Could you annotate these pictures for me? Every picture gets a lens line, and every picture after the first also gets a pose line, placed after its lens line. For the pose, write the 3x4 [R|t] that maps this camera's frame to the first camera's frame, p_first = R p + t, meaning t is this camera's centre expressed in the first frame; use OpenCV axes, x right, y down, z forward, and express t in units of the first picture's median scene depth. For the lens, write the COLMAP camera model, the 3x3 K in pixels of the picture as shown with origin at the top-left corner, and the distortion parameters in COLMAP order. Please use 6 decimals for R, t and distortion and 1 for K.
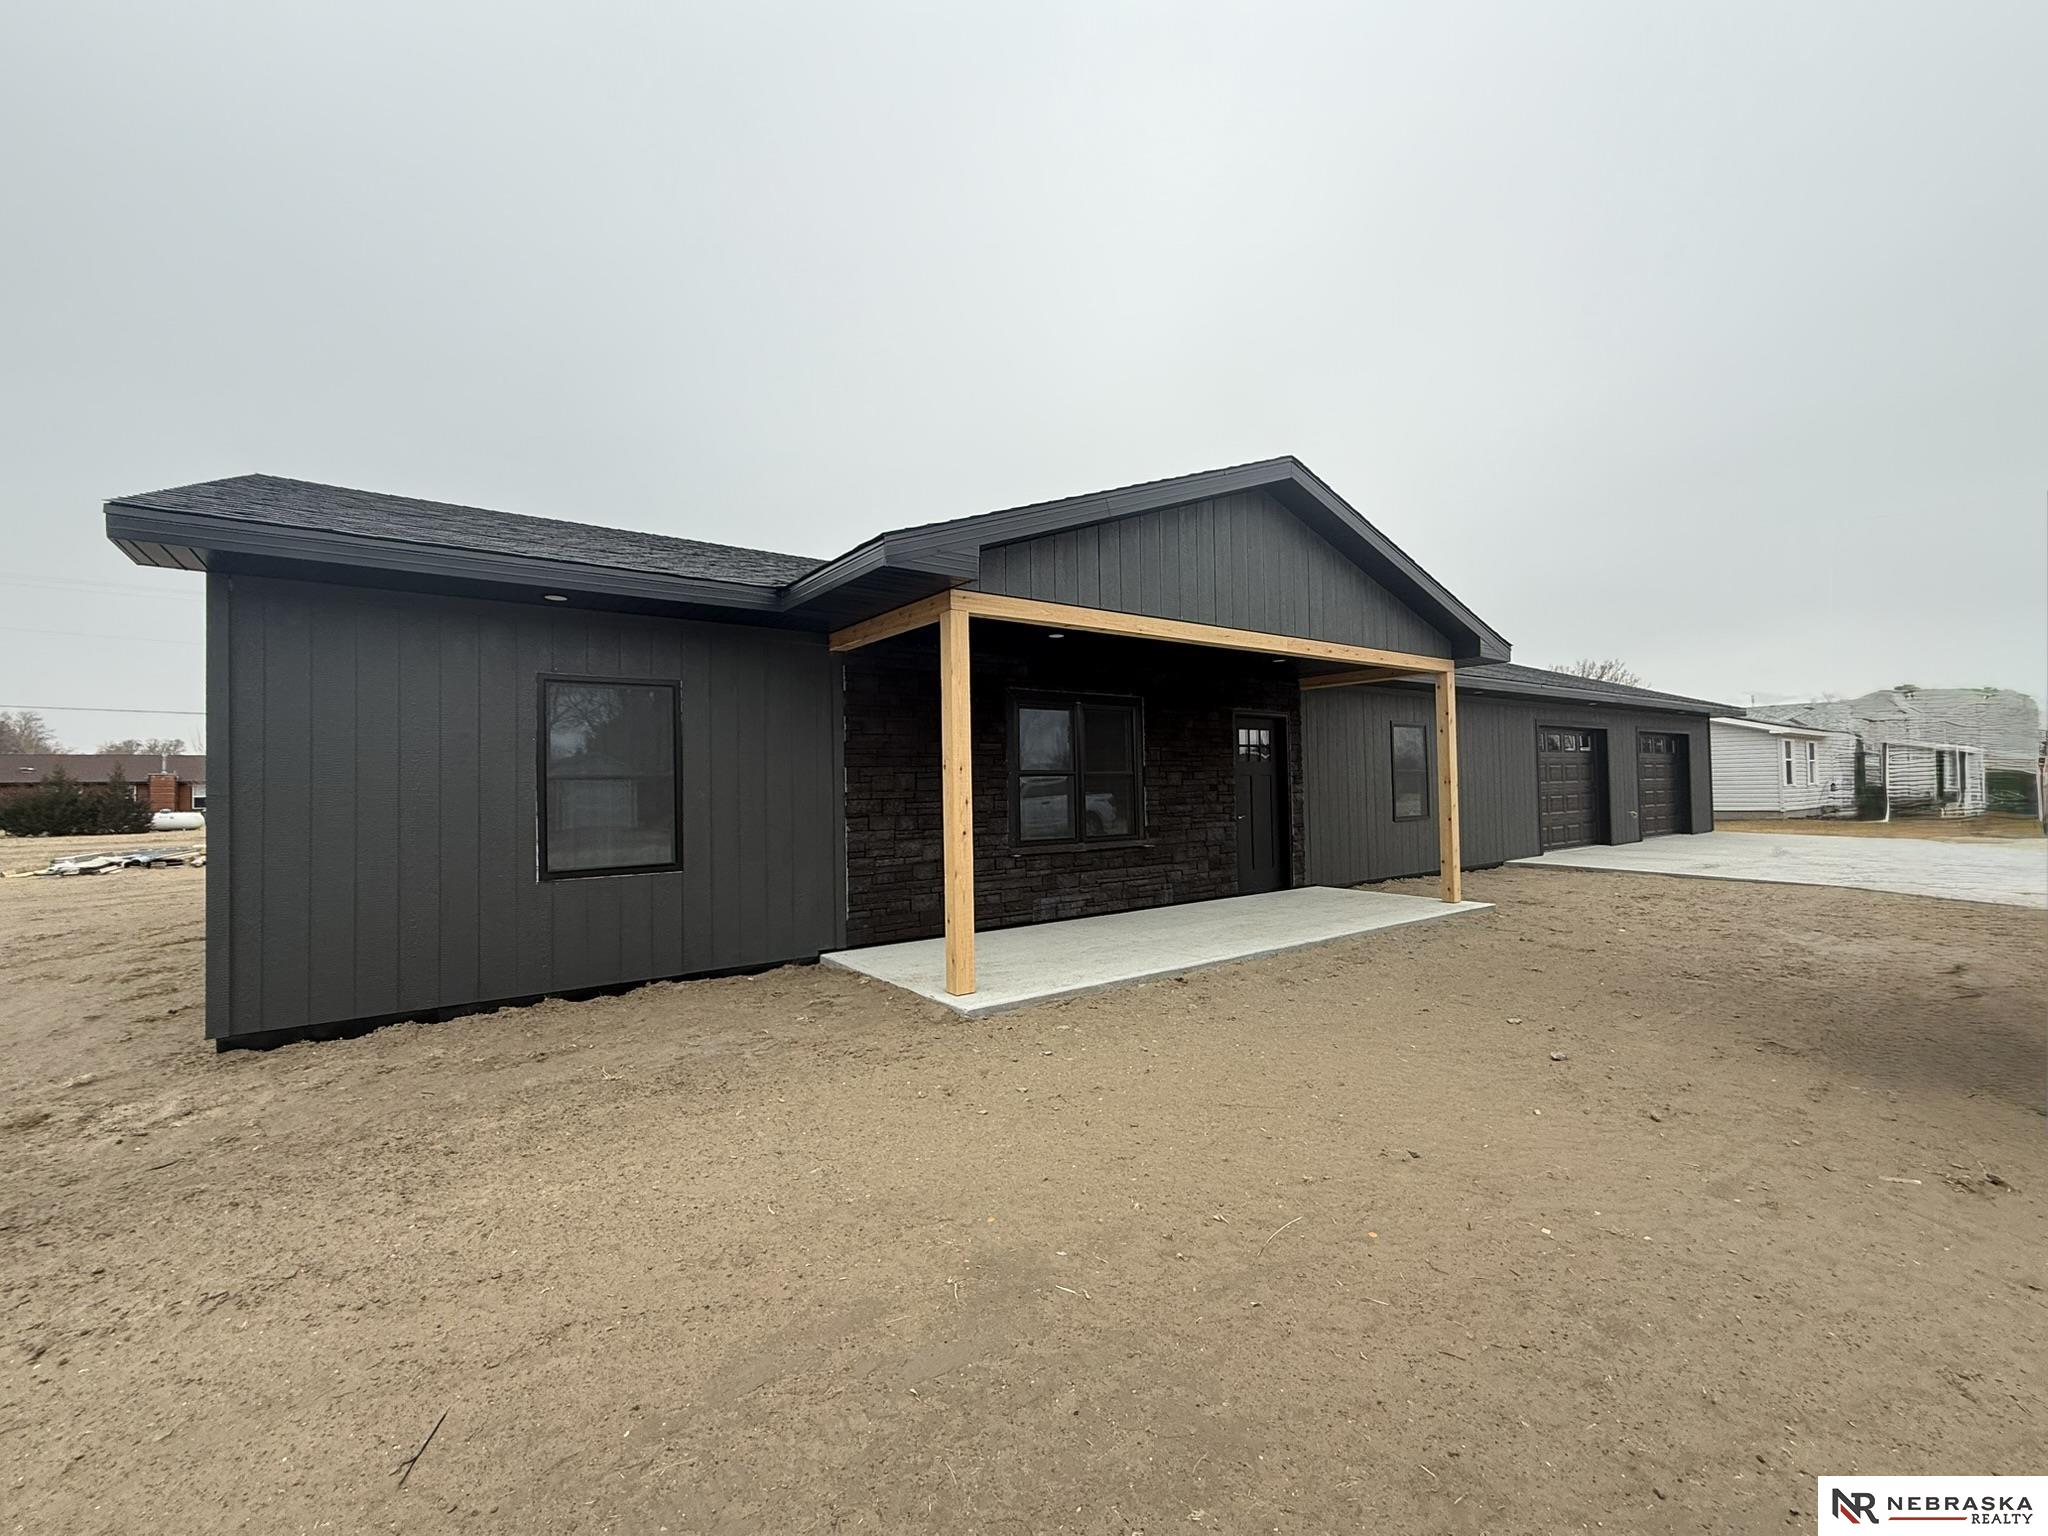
lens RADIAL K [[816.8, 0, 1020.4], [0, 816.8, 766.9], [0, 0, 1]] dist [-0.000303, 0.000401]
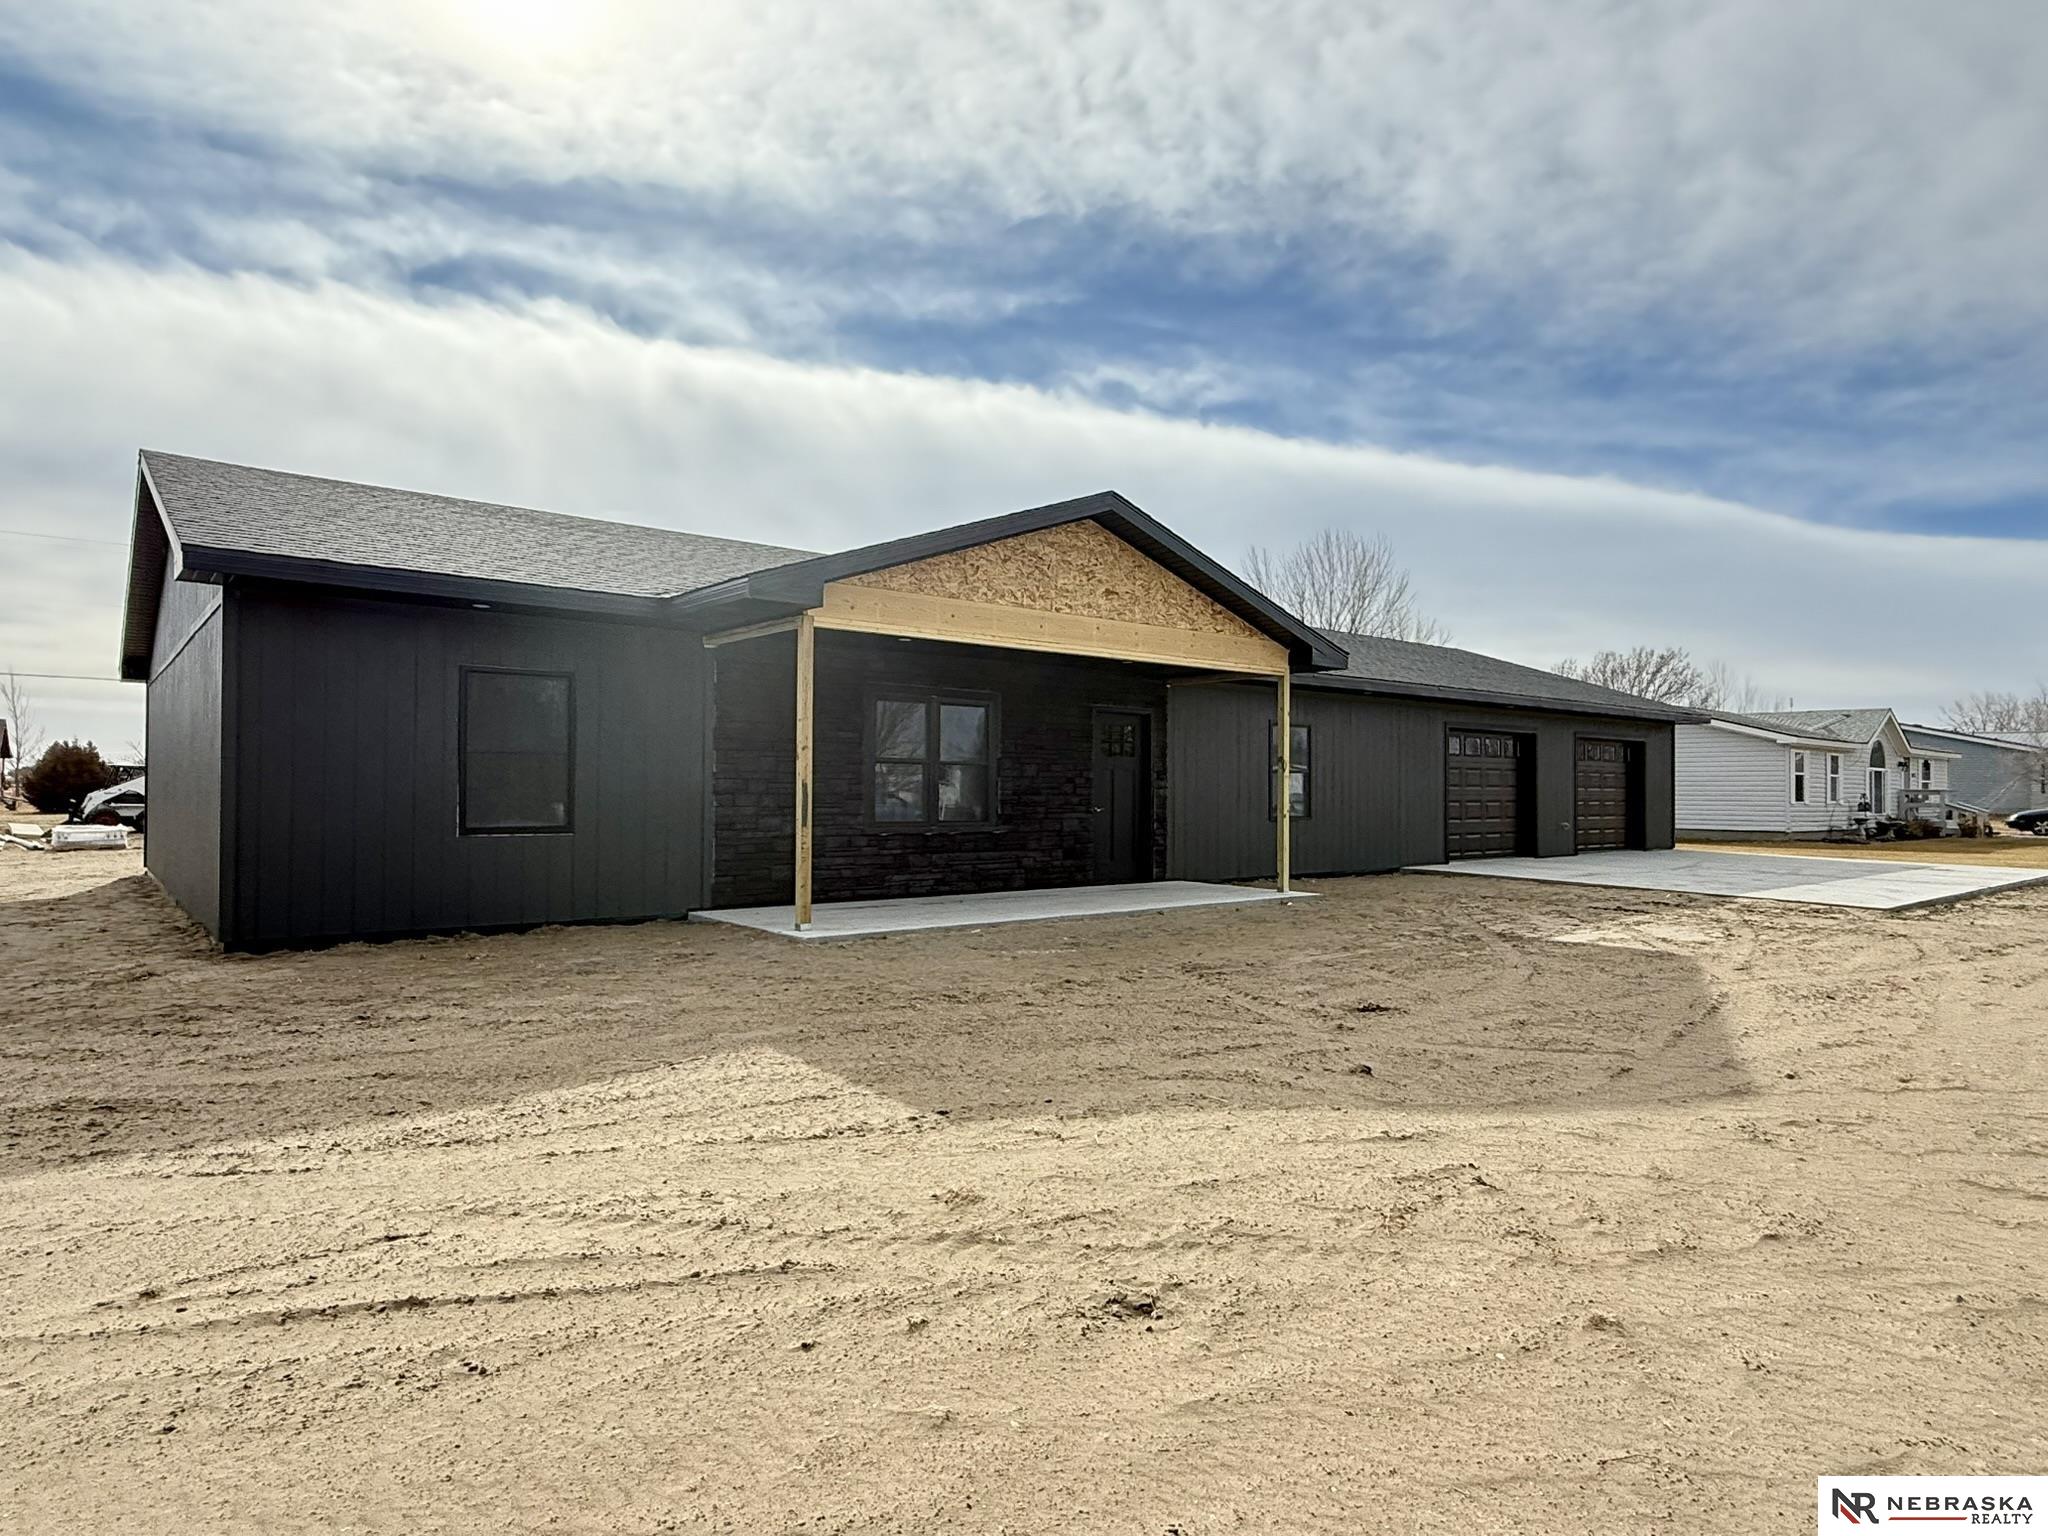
lens RADIAL K [[1112.0, 0, 1026.4], [0, 1112.0, 775.3], [0, 0, 1]] dist [-0.002612, -0.000425]
pose [[0.997158, 0.024156, 0.071355, 0.081040], [-0.024857, 0.999651, 0.008948, 0.008154], [-0.071114, -0.010697, 0.997411, -0.424285]]
